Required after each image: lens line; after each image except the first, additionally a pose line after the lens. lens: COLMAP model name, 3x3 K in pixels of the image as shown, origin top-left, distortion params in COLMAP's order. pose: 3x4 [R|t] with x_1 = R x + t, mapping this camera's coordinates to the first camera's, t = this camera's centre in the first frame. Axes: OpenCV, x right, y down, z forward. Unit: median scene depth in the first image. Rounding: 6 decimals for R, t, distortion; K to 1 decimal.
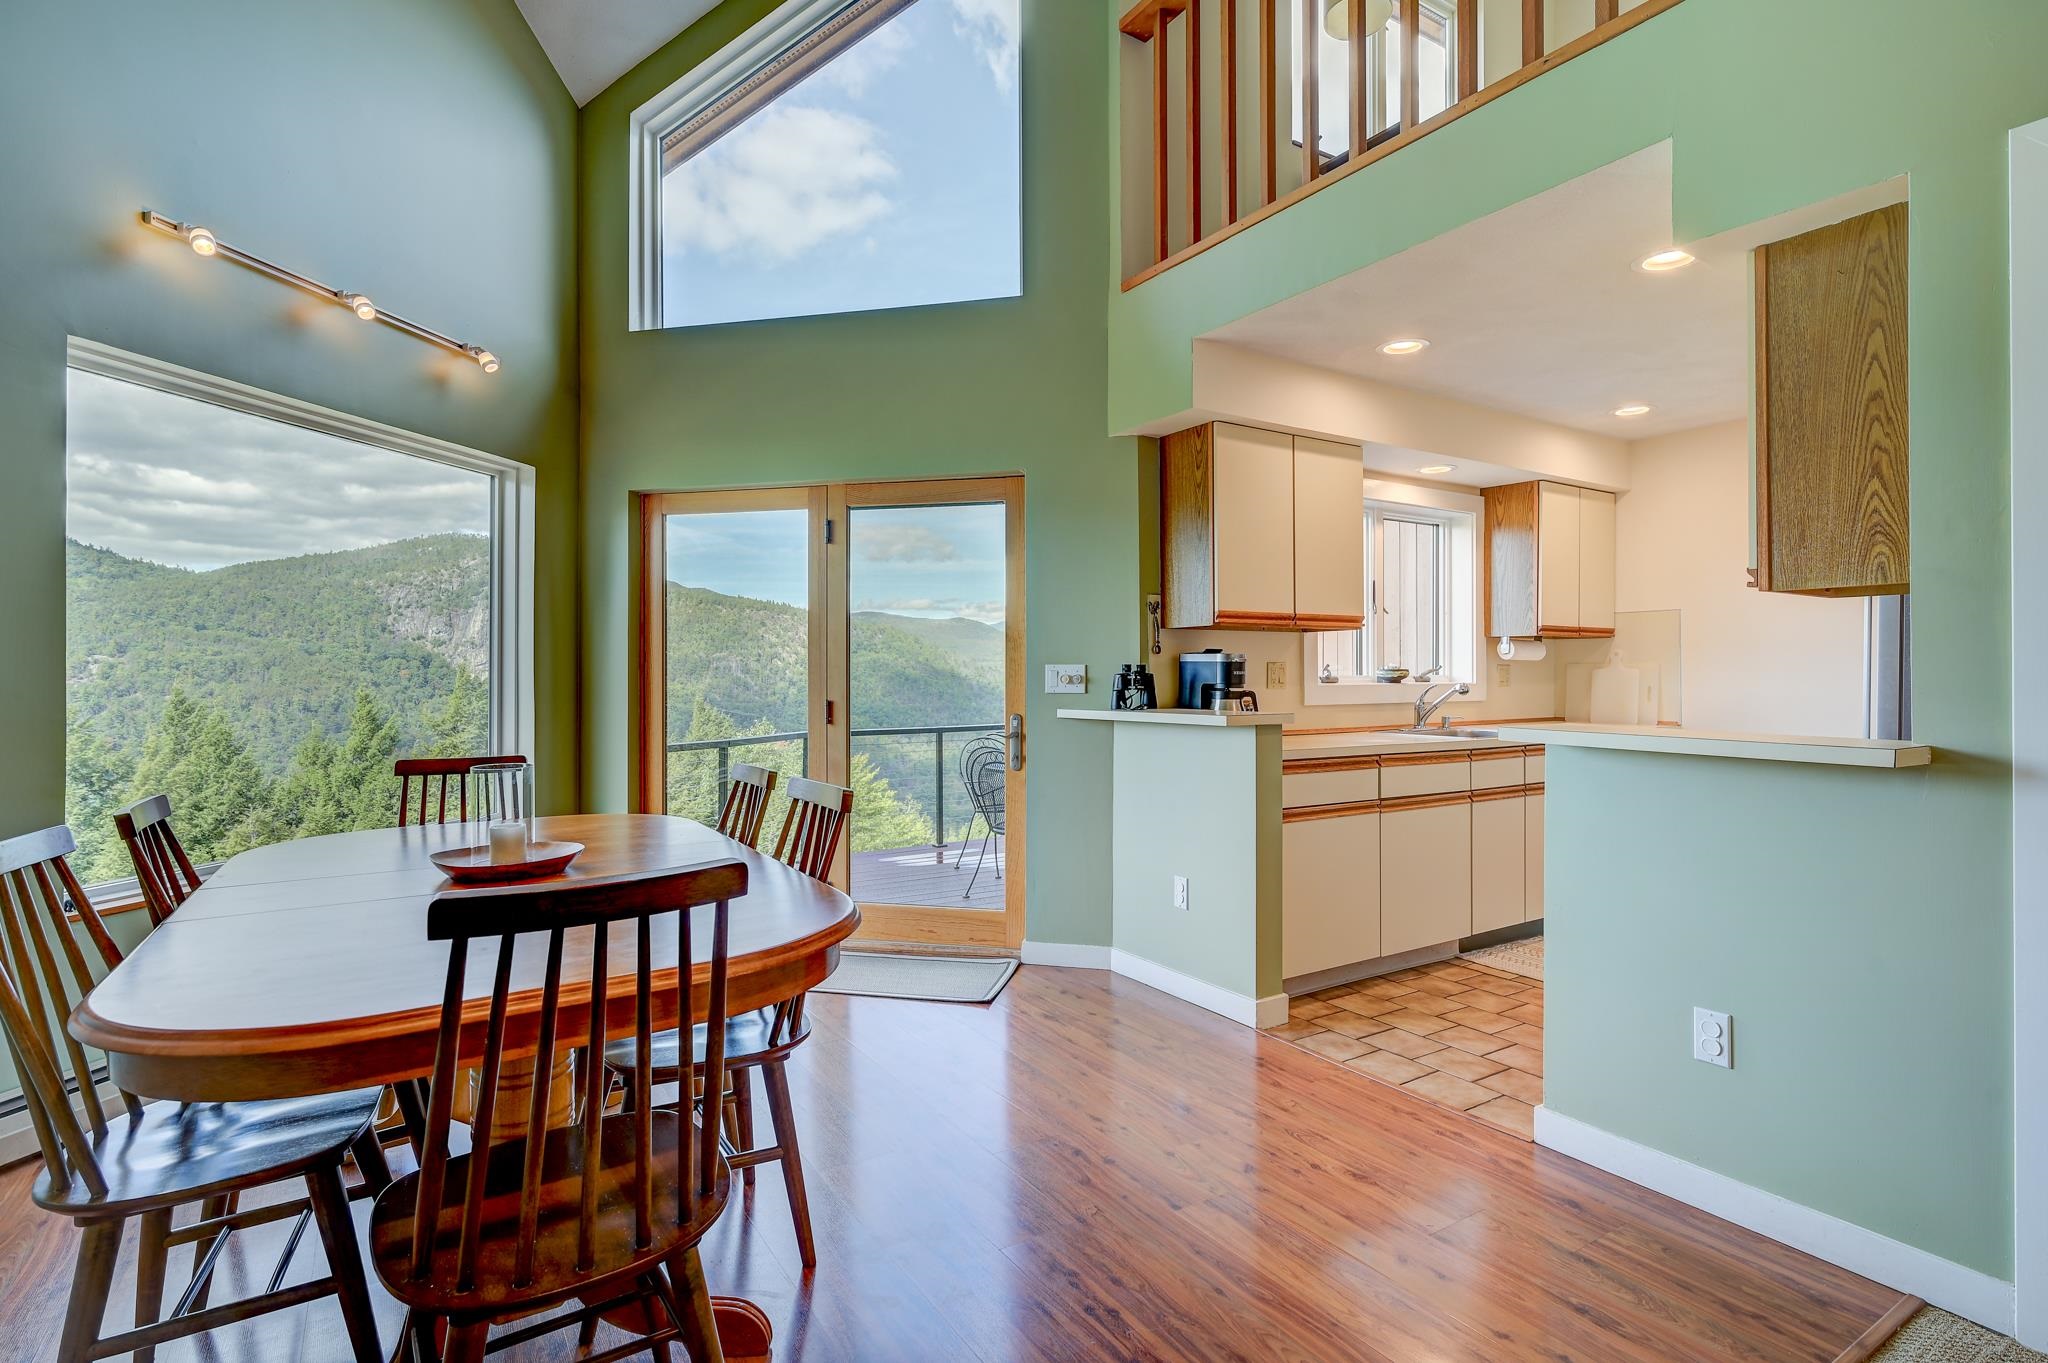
lens RADIAL K [[998.2, 0, 1023.9], [0, 998.2, 672.0], [0, 0, 1]] dist [-0.002386, -0.000549]
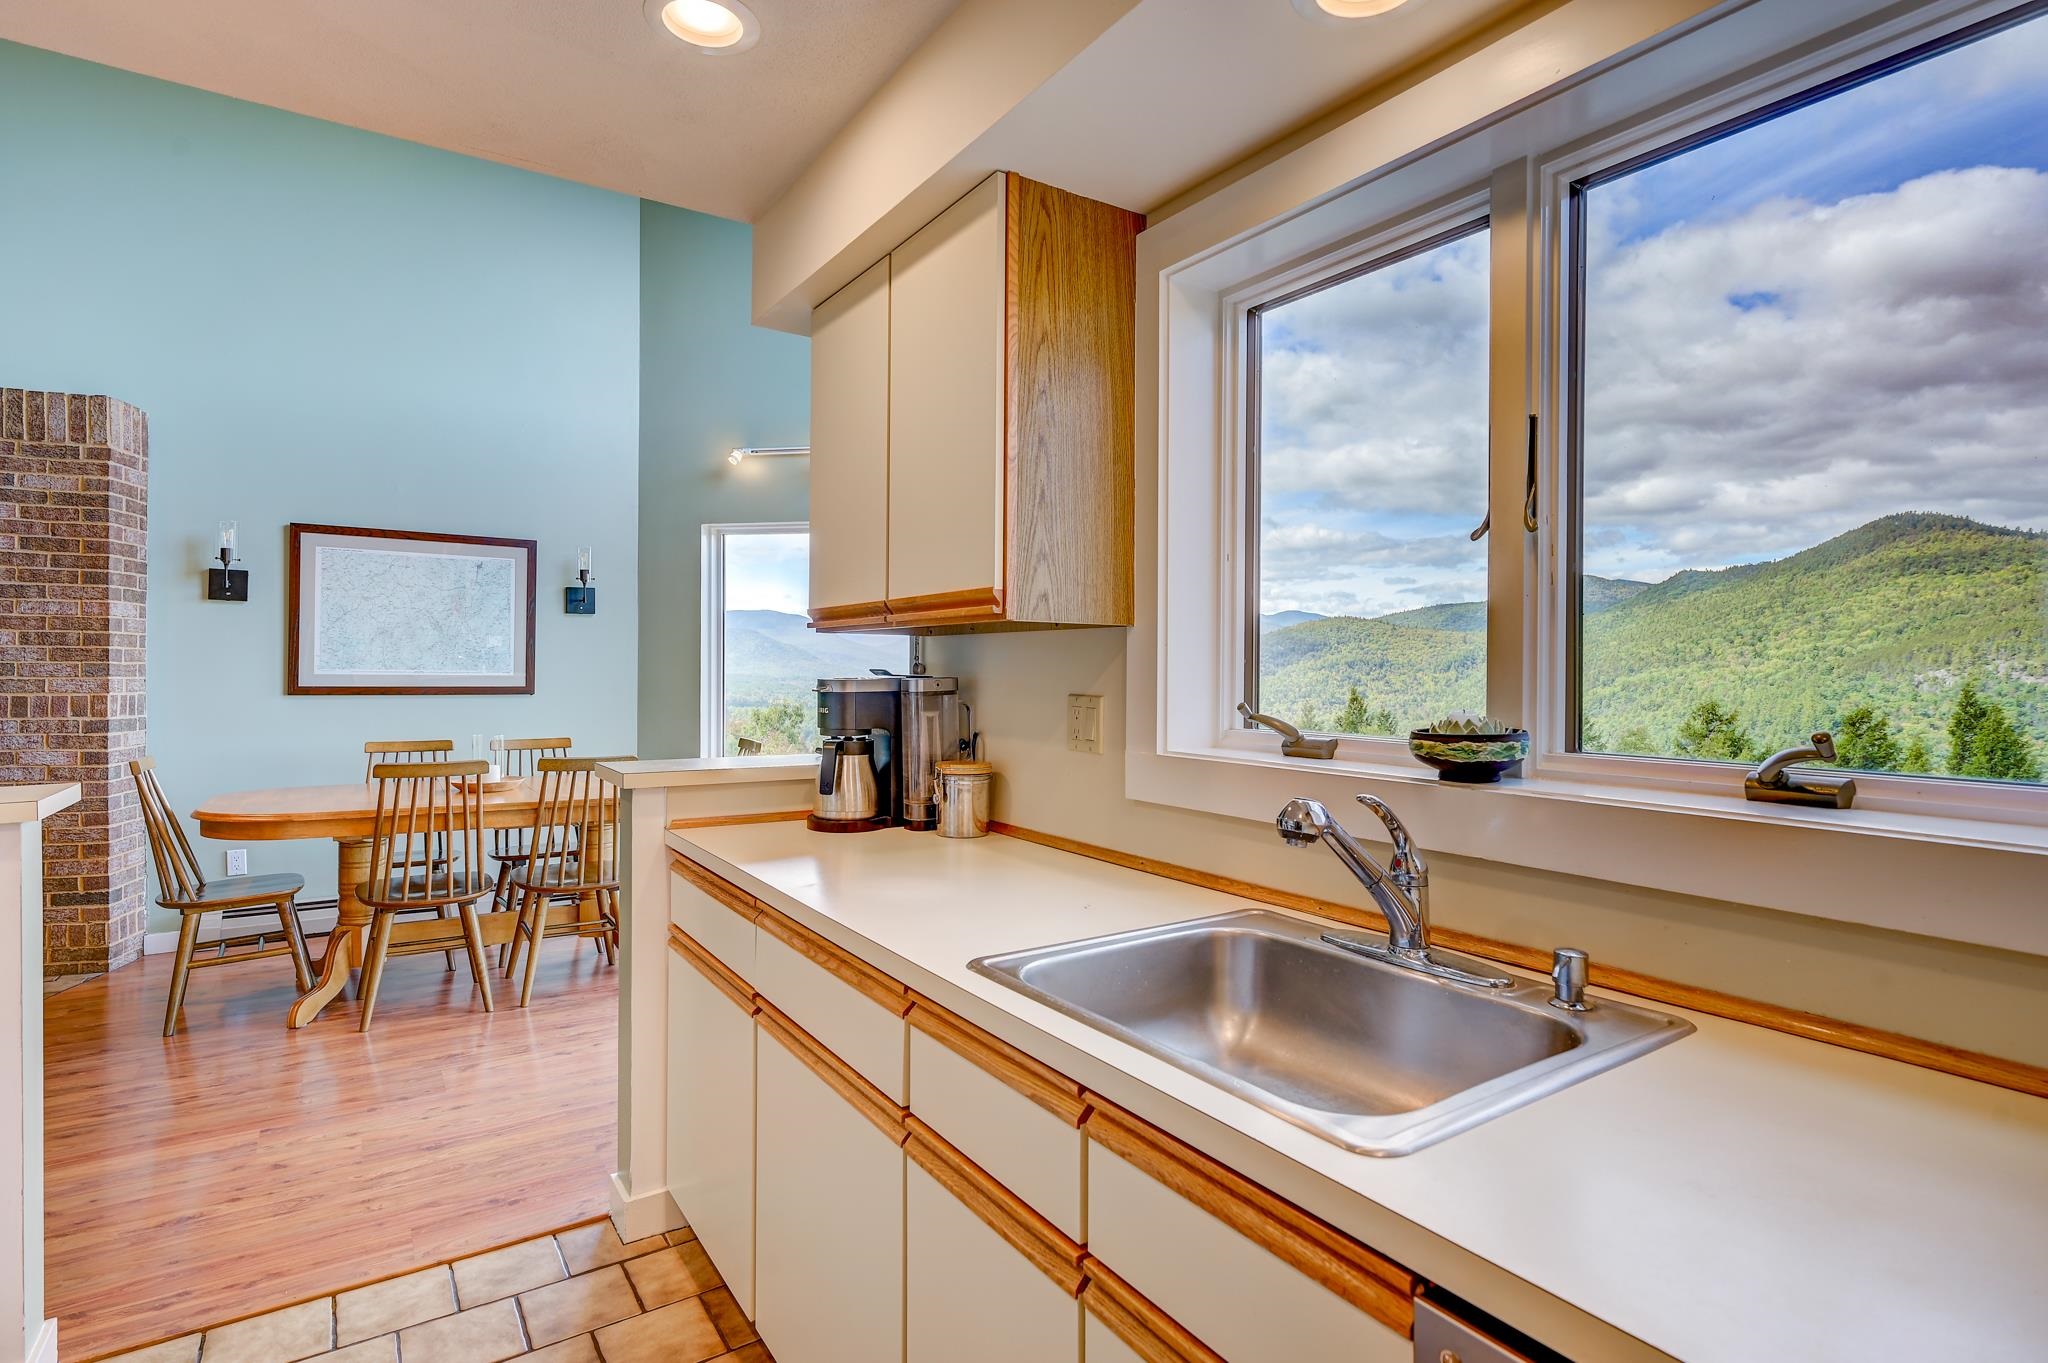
lens RADIAL K [[998.2, 0, 1020.5], [0, 998.2, 677.3], [0, 0, 1]] dist [-0.002386, -0.000549]
pose [[0.032520, 0.002295, -0.999468, 1.078639], [-0.010250, 0.999946, 0.001963, -0.027948], [0.999419, 0.010181, 0.032542, 1.439968]]
